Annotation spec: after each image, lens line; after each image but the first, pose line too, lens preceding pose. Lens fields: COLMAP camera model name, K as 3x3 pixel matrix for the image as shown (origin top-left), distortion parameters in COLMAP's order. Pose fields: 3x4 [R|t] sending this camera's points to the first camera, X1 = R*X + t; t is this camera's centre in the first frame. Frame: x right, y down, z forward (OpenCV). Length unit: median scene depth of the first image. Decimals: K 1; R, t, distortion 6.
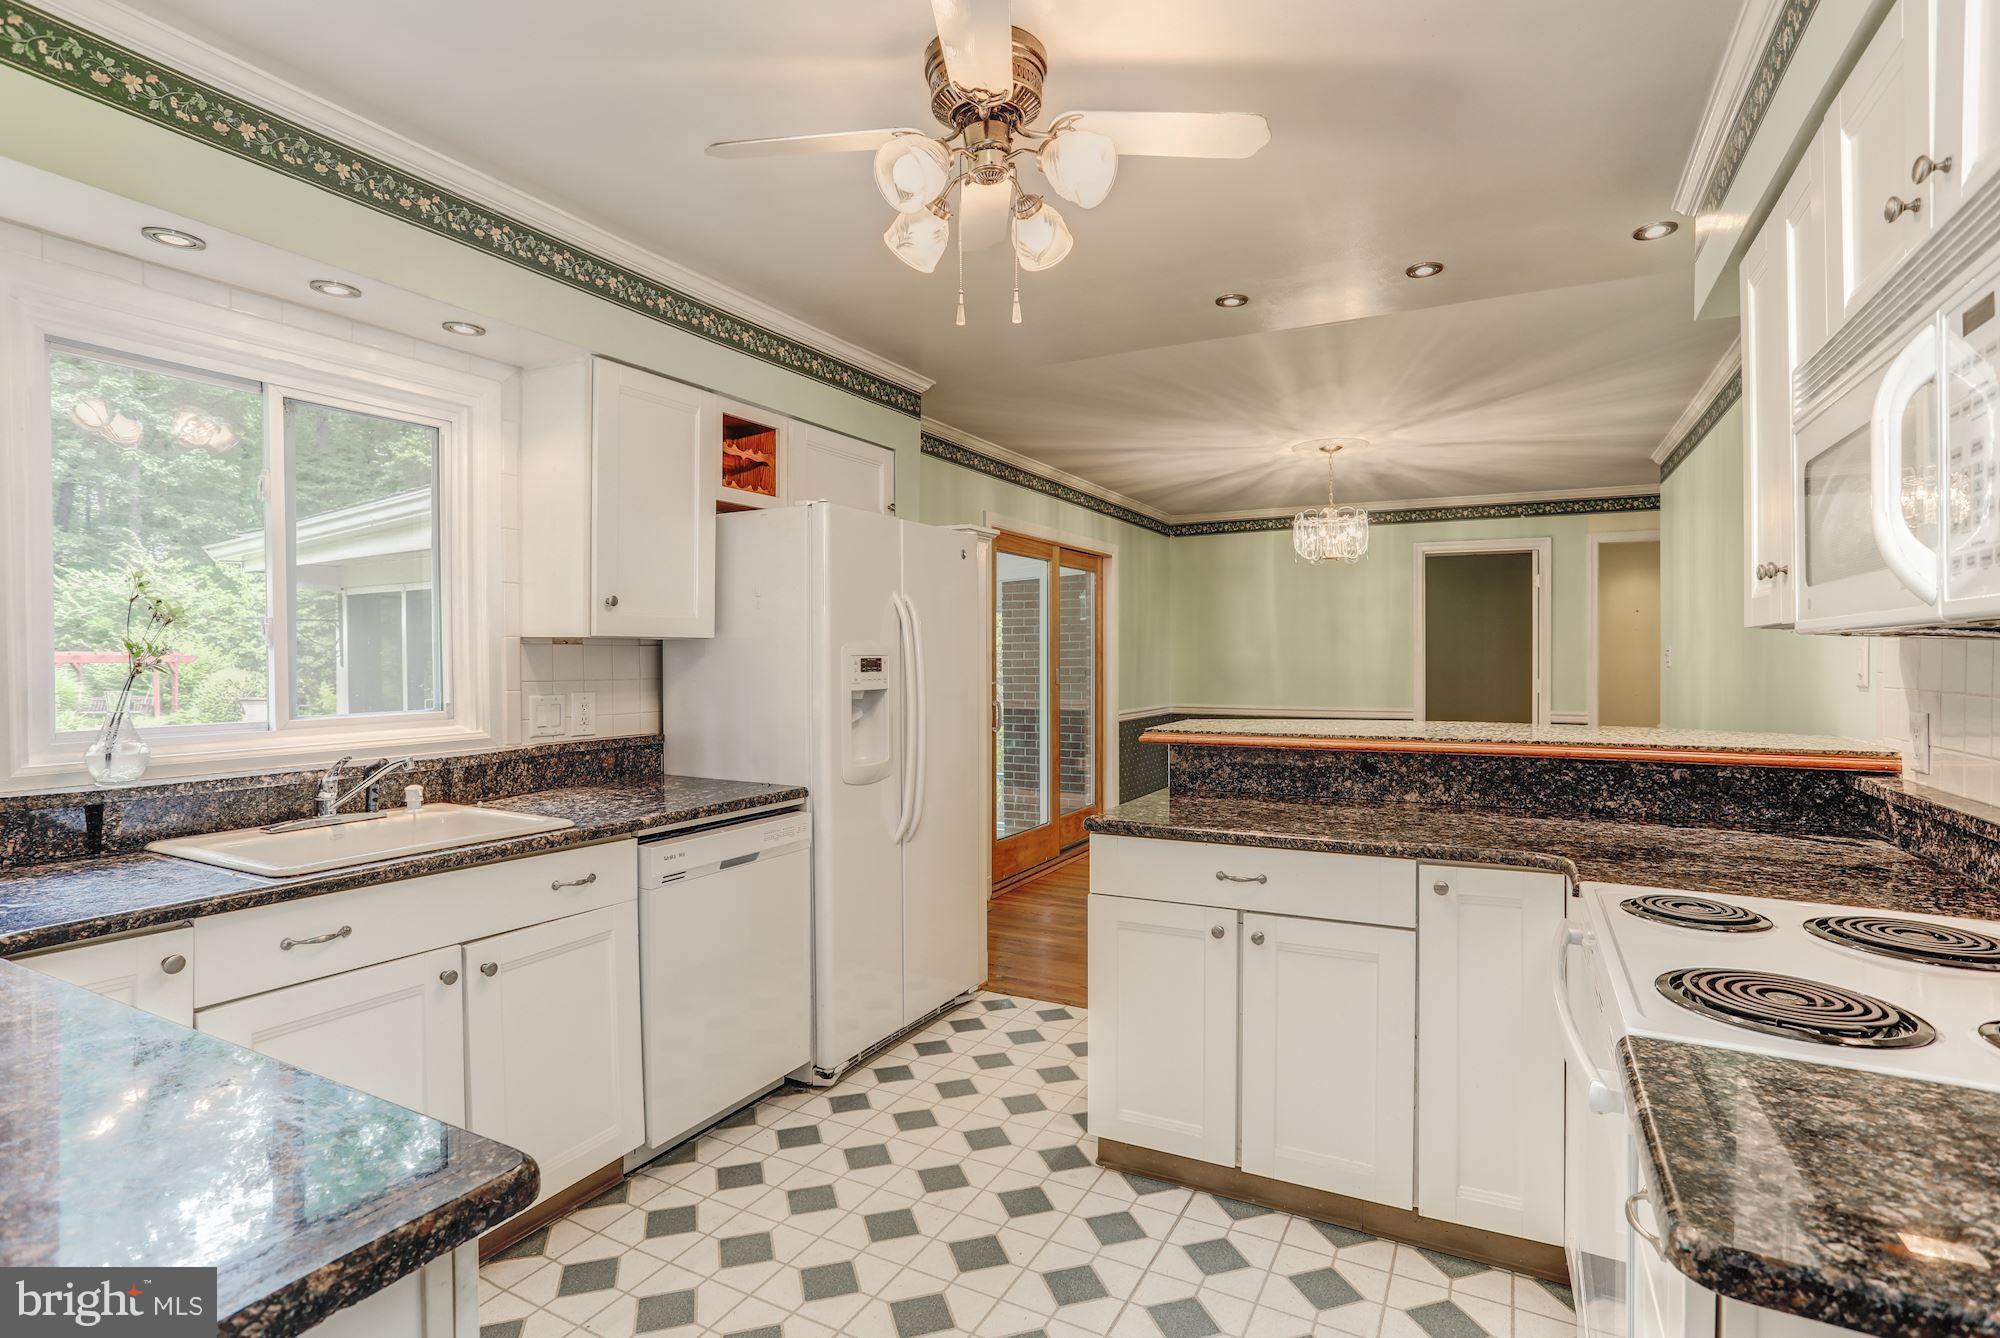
lens RADIAL K [[989.3, 0, 1014.5], [0, 989.3, 662.4], [0, 0, 1]] dist [-0.046552, 0.019198]
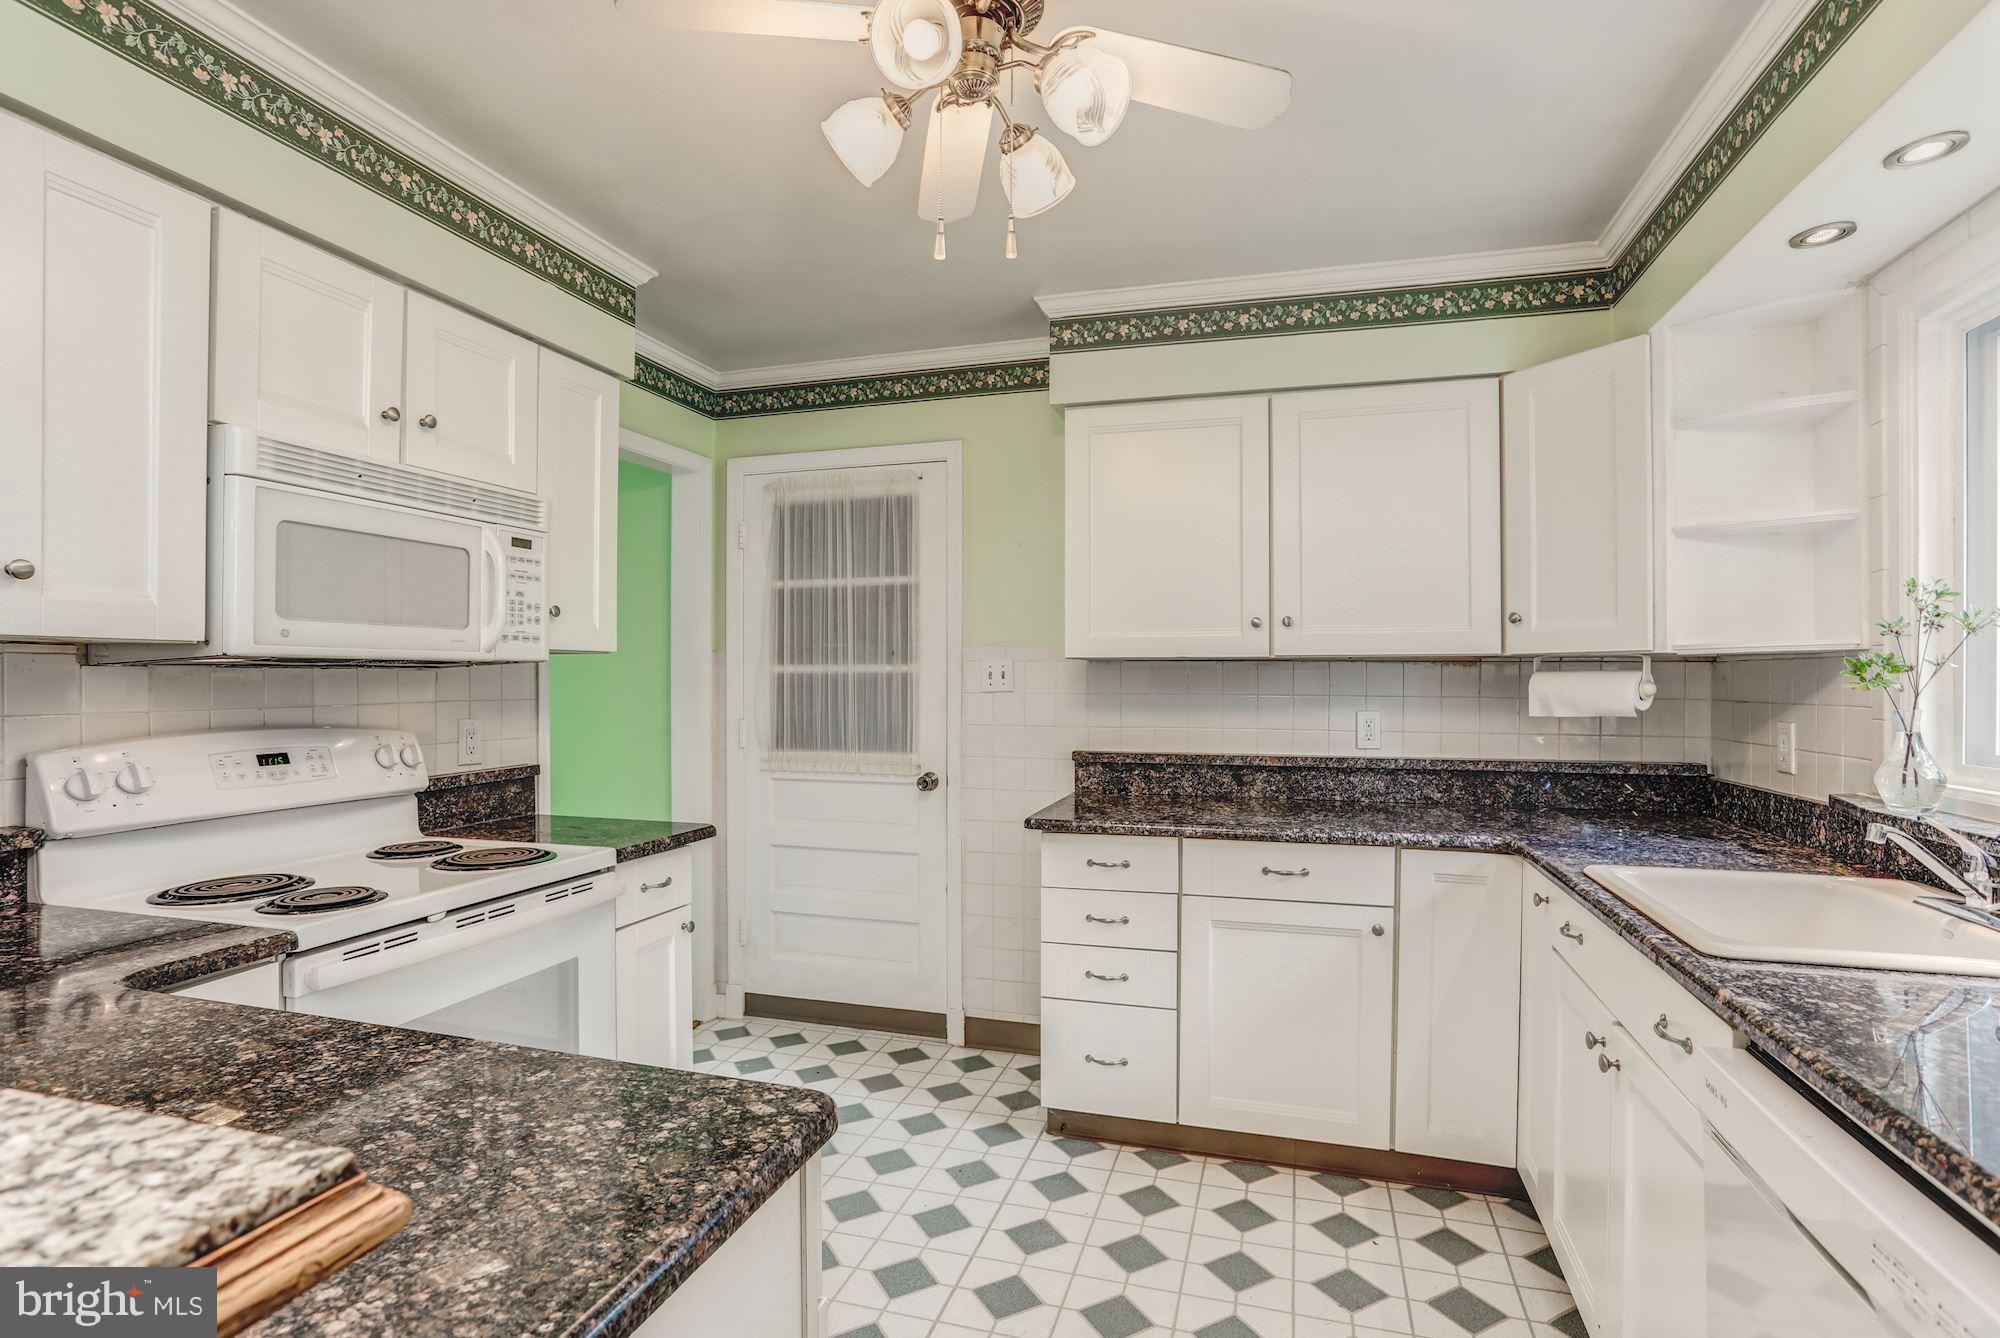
lens RADIAL K [[989.3, 0, 991.3], [0, 989.3, 673.8], [0, 0, 1]] dist [-0.046552, 0.019198]
pose [[-0.980871, 0.000443, -0.194660, 0.090382], [-0.000857, 0.999978, 0.006593, -0.008766], [0.194658, 0.006633, -0.980849, 1.252288]]
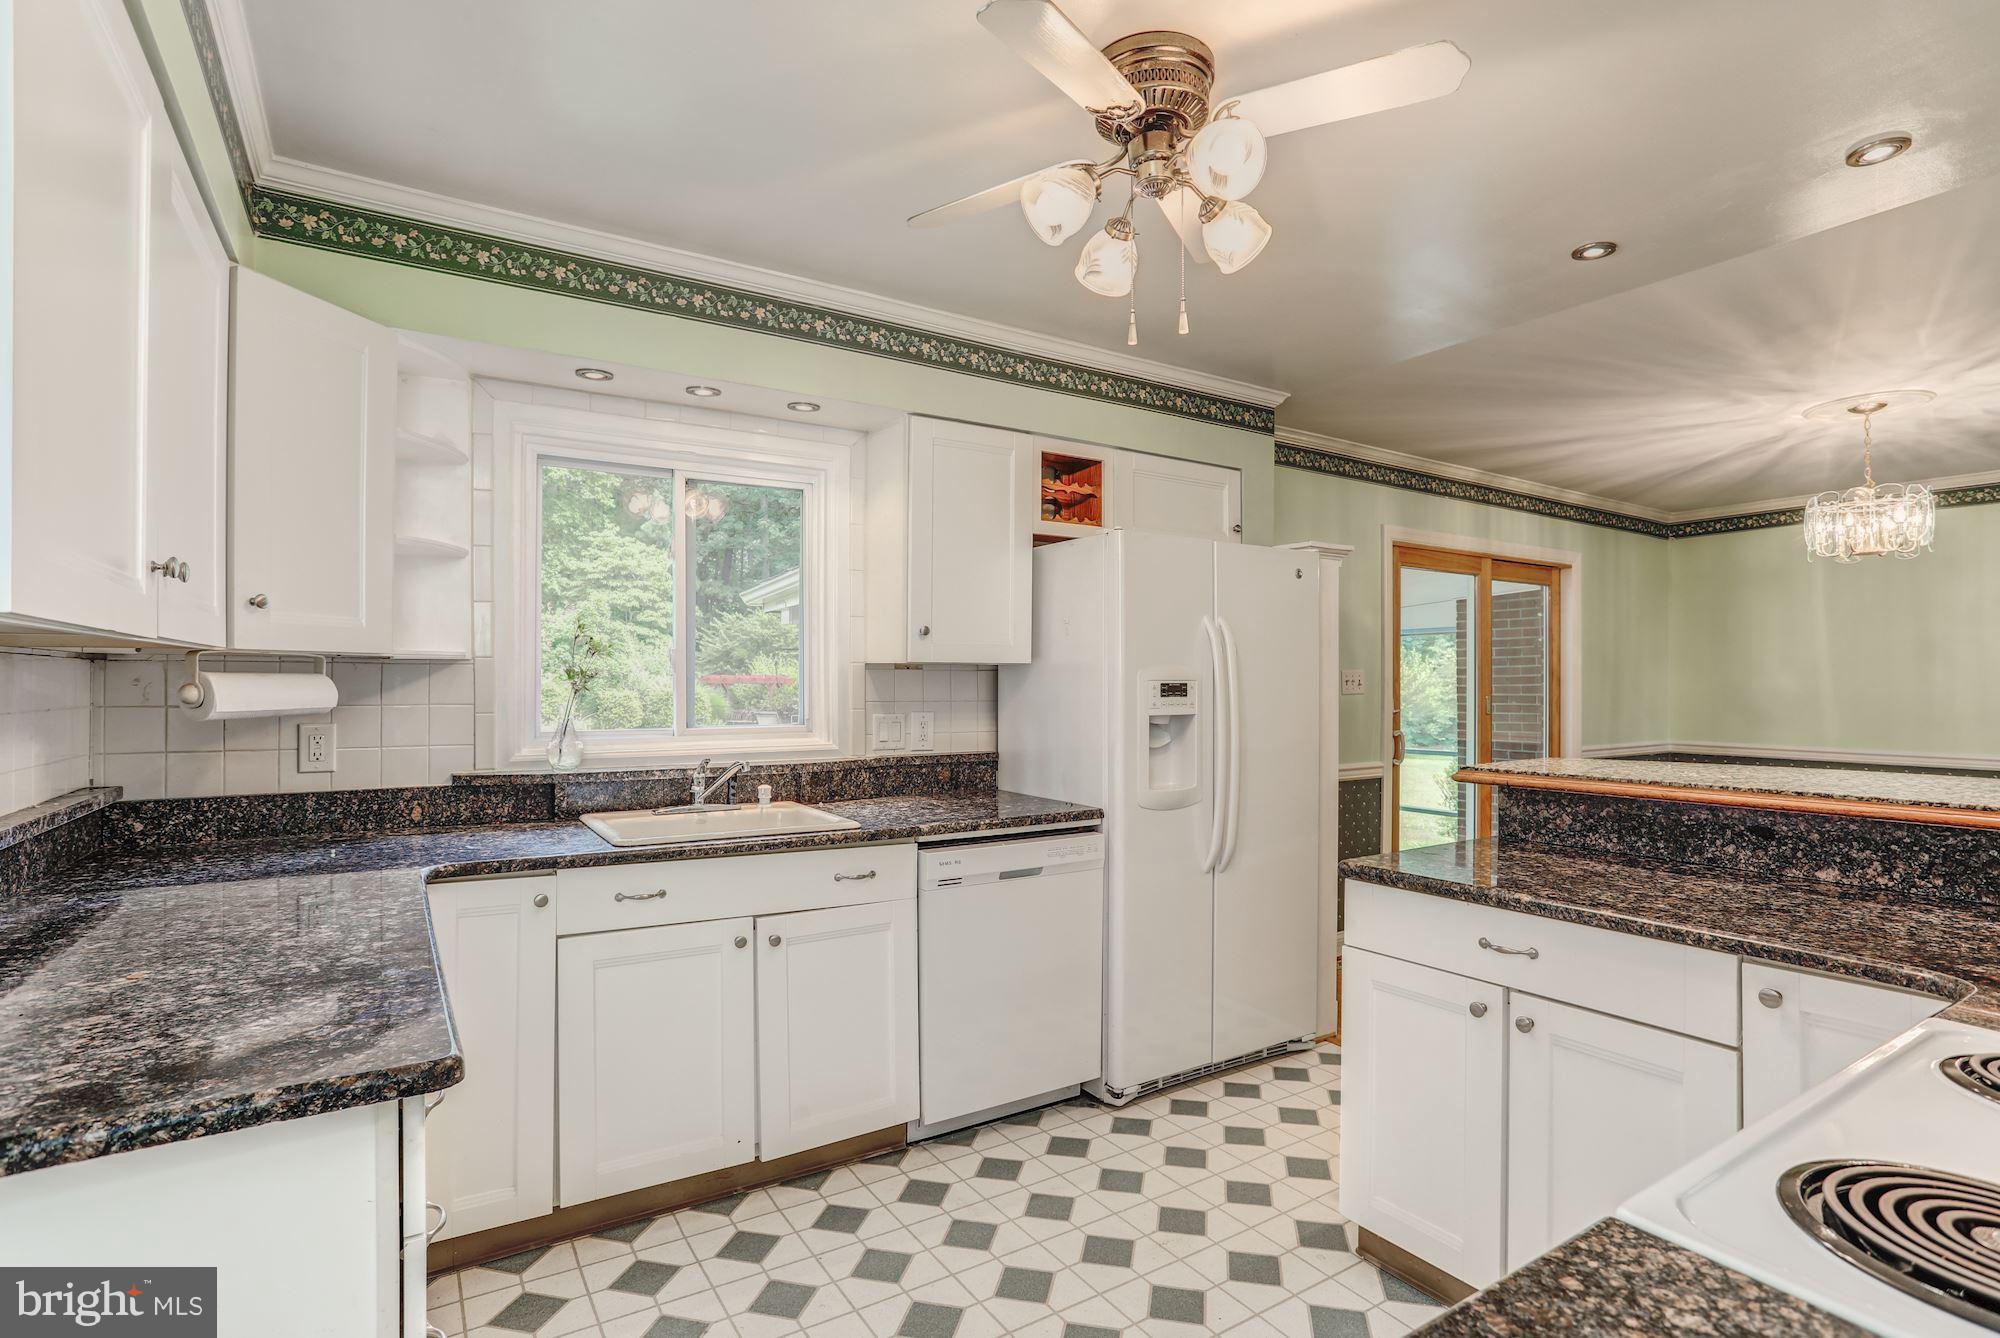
lens RADIAL K [[989.3, 0, 996.8], [0, 989.3, 673.4], [0, 0, 1]] dist [-0.046552, 0.019198]
pose [[0.867862, 0.000406, -0.496804, 0.221970], [-0.007463, 0.999897, -0.012220, -0.000466], [0.496748, 0.014313, 0.867777, 0.058310]]
